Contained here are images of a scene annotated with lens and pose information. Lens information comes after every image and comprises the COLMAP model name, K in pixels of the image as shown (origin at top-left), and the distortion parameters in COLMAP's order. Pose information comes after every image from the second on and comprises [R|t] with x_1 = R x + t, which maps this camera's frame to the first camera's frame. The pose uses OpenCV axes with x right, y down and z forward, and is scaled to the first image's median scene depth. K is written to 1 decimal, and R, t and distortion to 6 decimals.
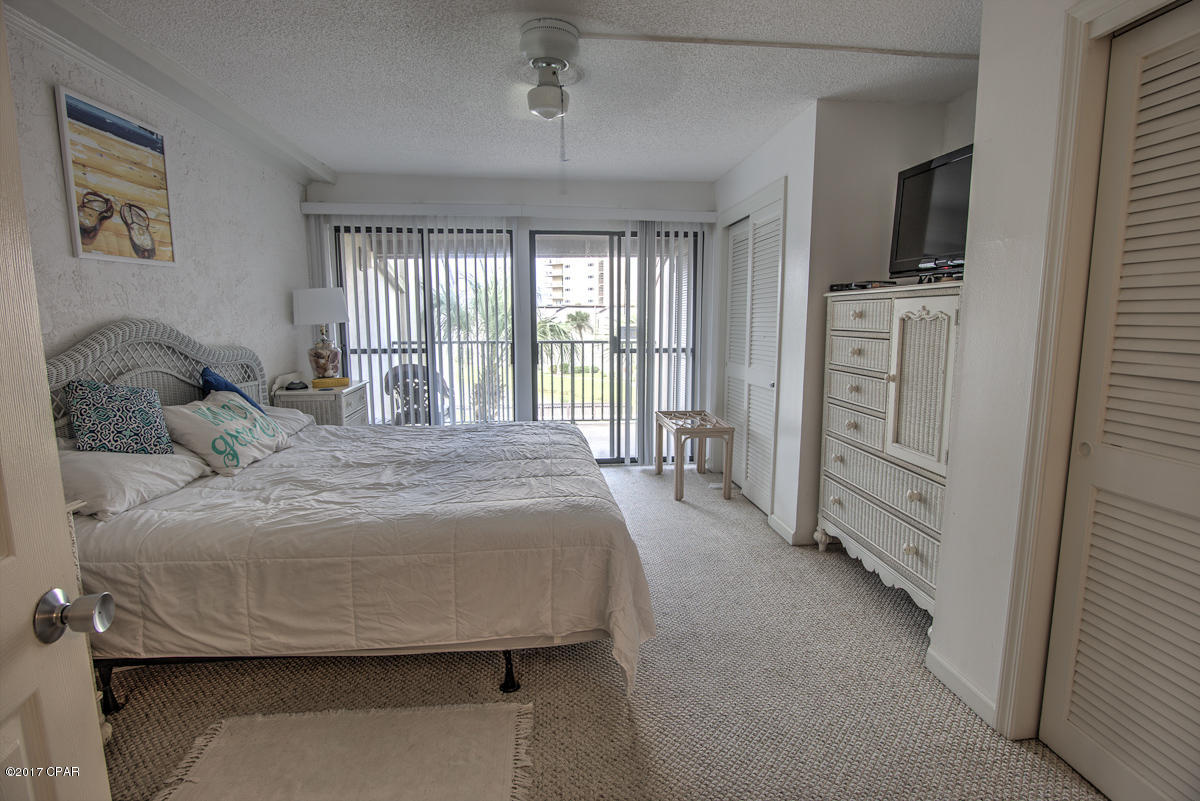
lens RADIAL K [[583.2, 0, 597.9], [0, 583.2, 400.1], [0, 0, 1]] dist [-0.023212, -0.000357]
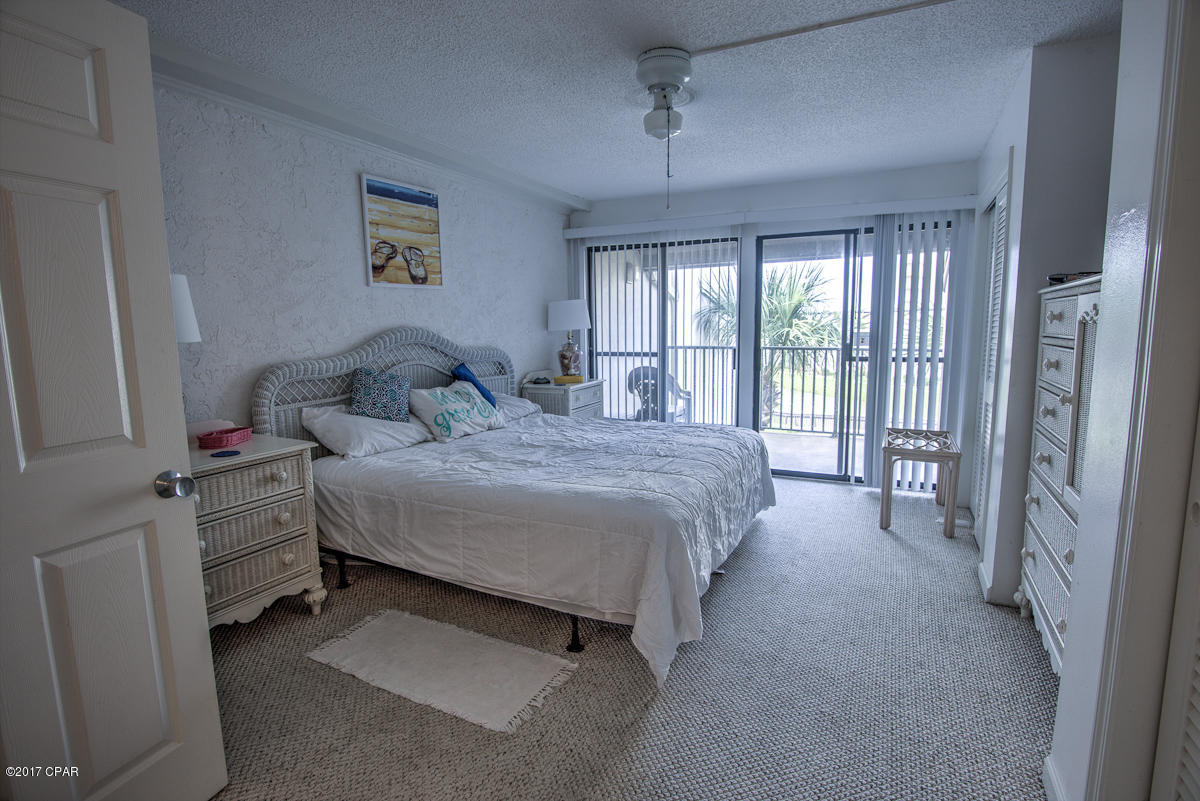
lens RADIAL K [[583.2, 0, 598.0], [0, 583.2, 399.9], [0, 0, 1]] dist [-0.023212, -0.000357]
pose [[0.844100, 0.059240, -0.532904, 0.359805], [-0.064602, 0.997874, 0.008600, -0.004048], [0.532280, 0.027167, 0.846132, 0.033304]]
